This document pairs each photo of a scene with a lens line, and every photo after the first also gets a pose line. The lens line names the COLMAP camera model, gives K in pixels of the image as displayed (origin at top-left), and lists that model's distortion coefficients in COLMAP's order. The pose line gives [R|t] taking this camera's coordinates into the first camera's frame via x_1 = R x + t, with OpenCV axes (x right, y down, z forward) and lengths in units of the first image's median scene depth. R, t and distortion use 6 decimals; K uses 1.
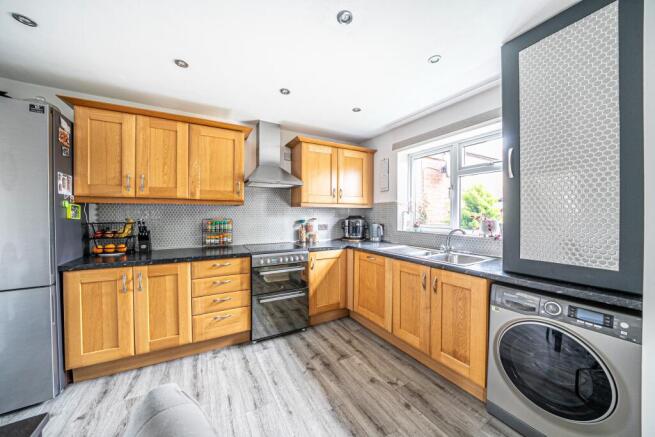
lens RADIAL K [[229.3, 0, 327.2], [0, 229.3, 218.1], [0, 0, 1]] dist [-0.013151, -0.000107]
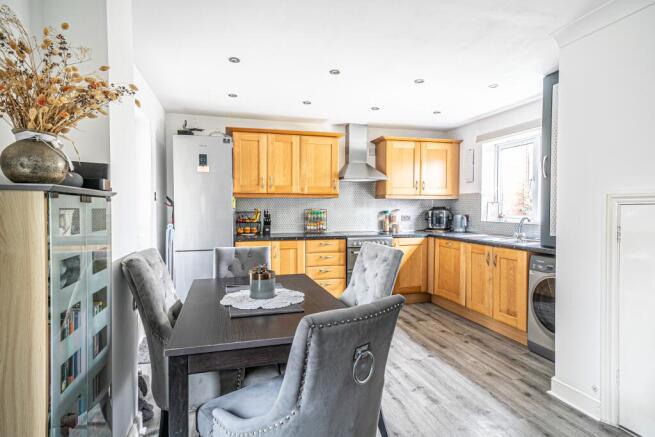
lens RADIAL K [[354.3, 0, 322.7], [0, 354.3, 218.3], [0, 0, 1]] dist [0.020920, 0.000209]
pose [[0.967139, 0.006645, -0.254161, 0.032314], [-0.002810, 0.999877, 0.015450, 0.022761], [0.254232, -0.014228, 0.967039, -0.843159]]
